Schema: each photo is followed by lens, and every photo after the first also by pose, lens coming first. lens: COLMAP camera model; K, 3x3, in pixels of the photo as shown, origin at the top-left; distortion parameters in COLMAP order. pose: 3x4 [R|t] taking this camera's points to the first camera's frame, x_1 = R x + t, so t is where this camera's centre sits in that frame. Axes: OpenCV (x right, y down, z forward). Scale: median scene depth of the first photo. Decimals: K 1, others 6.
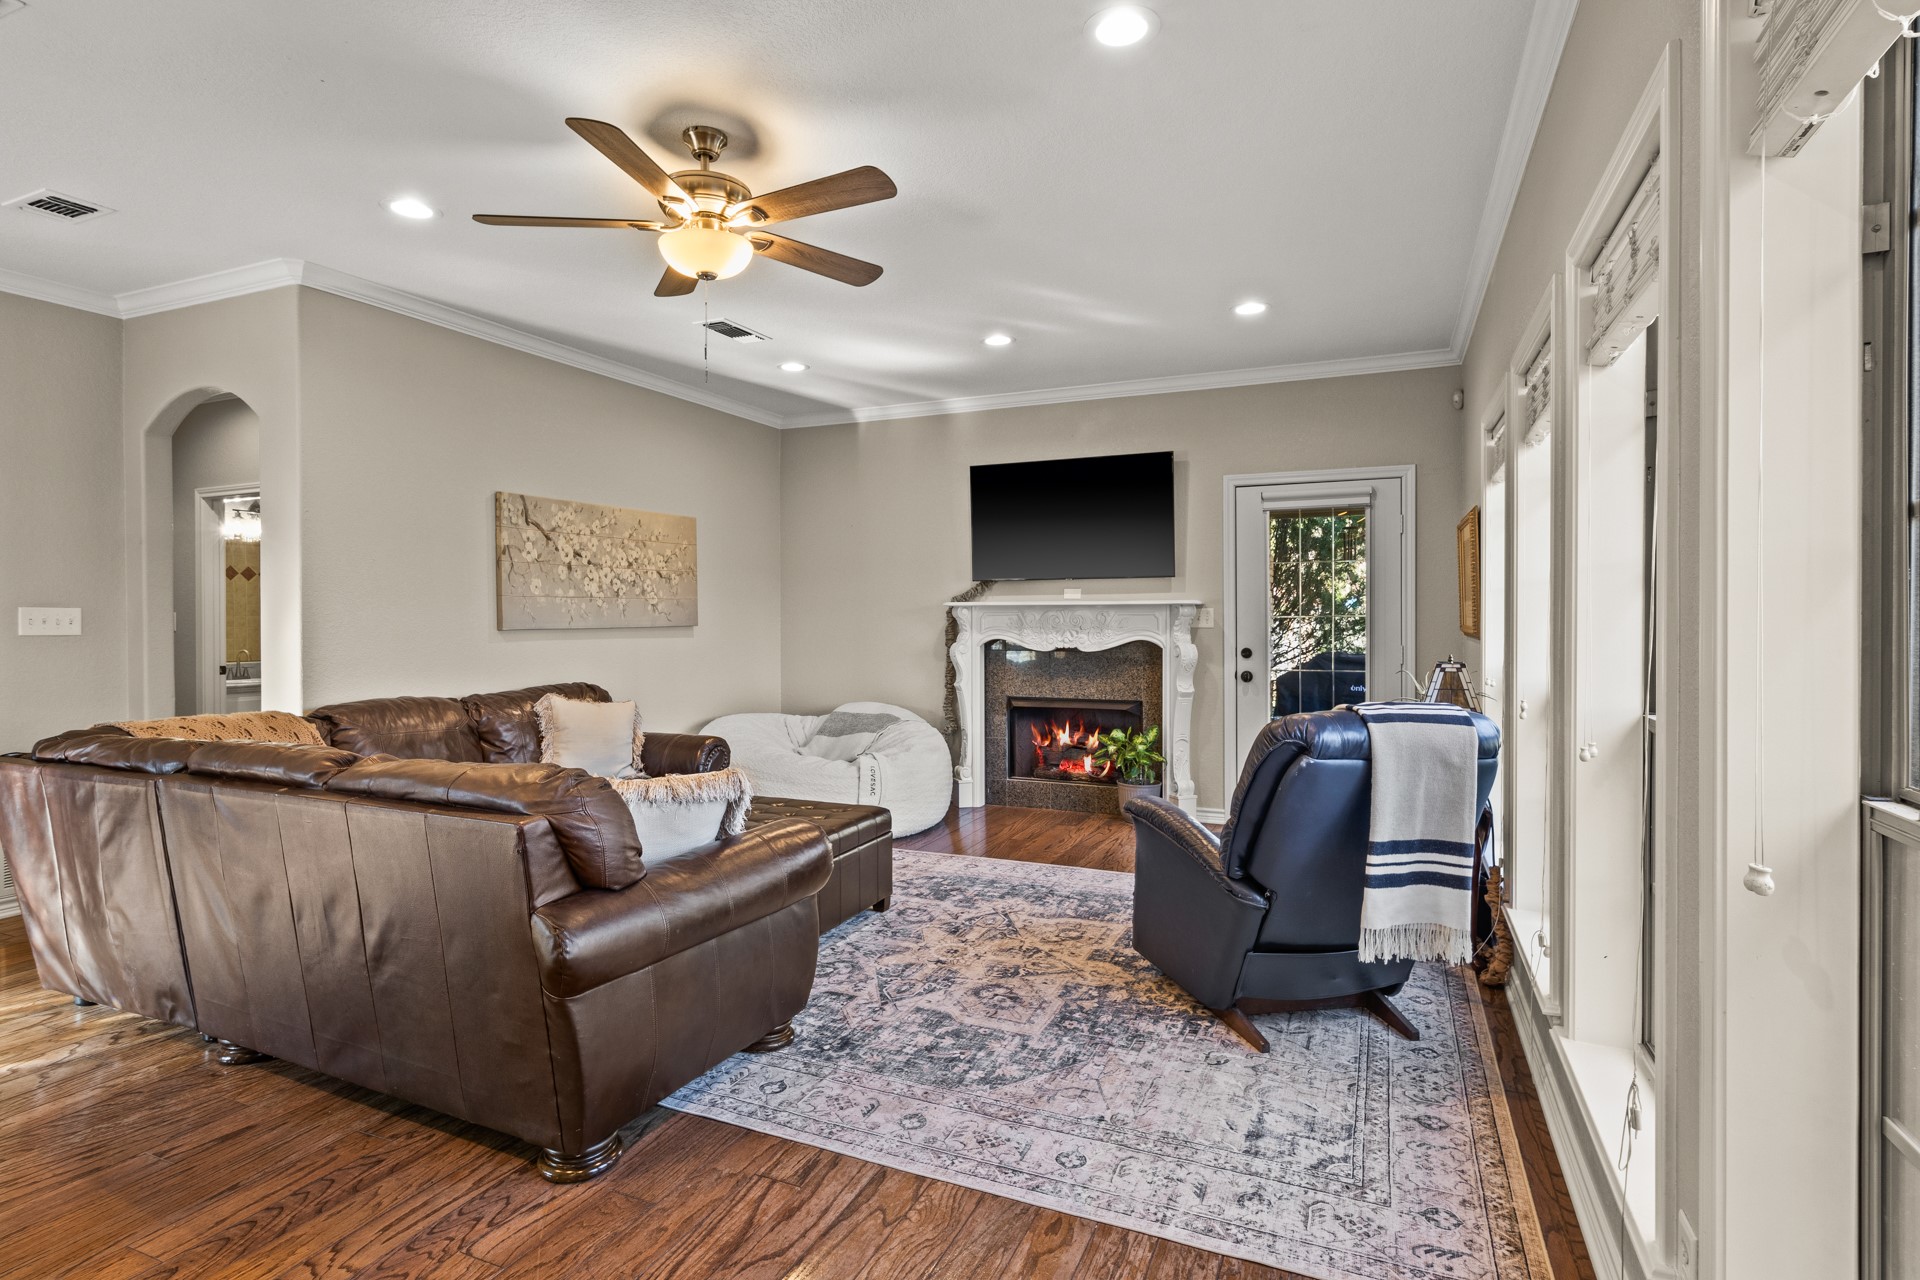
lens RADIAL K [[969.2, 0, 979.1], [0, 969.2, 630.8], [0, 0, 1]] dist [0.001325, 0.001605]
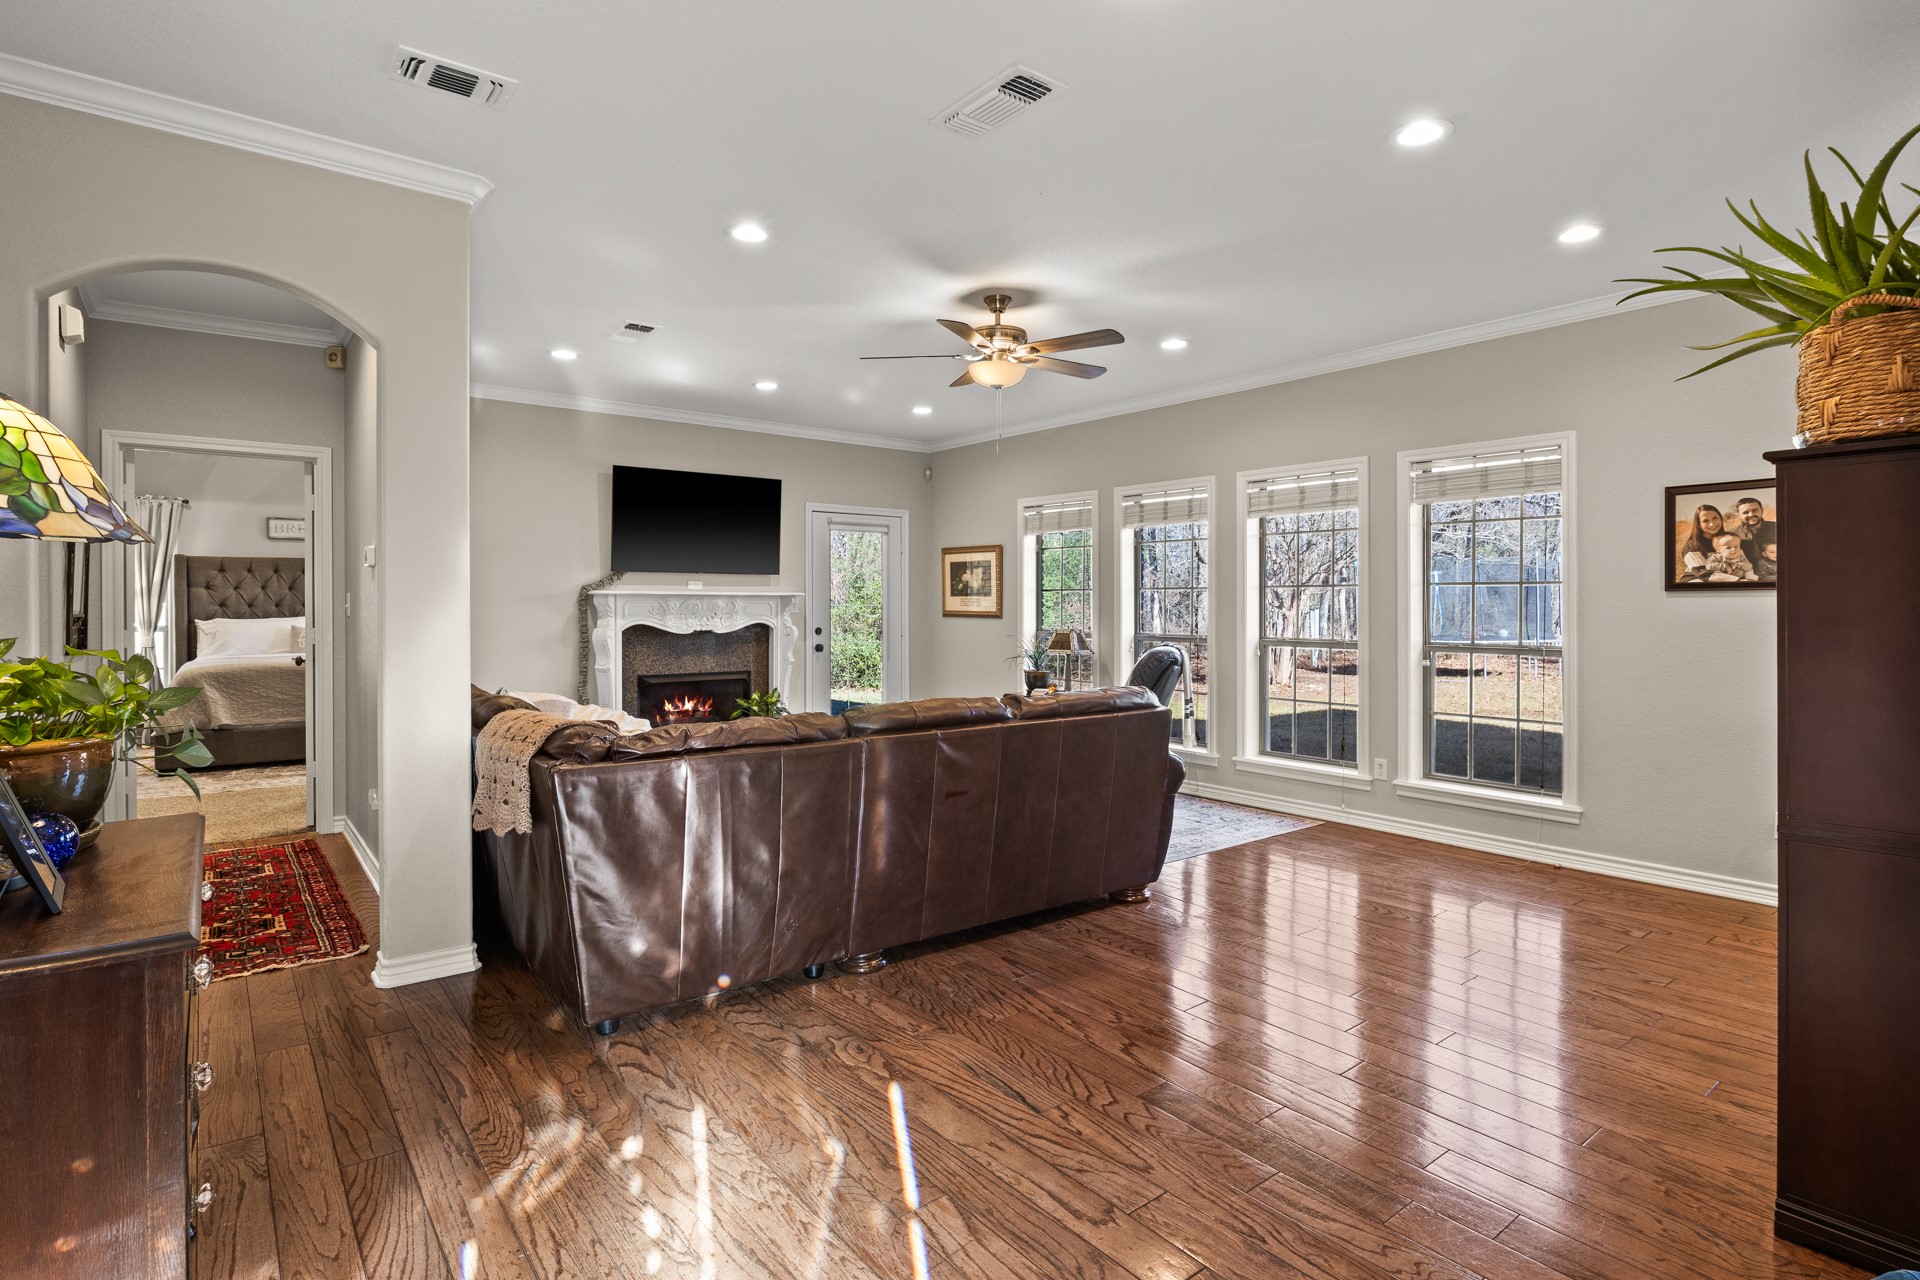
lens RADIAL K [[969.2, 0, 970.5], [0, 969.2, 622.3], [0, 0, 1]] dist [0.001325, 0.001605]
pose [[0.464633, -0.014072, 0.885391, -0.841171], [0.007505, 0.999900, 0.011954, -0.004221], [-0.885471, 0.001090, 0.464693, 0.151245]]
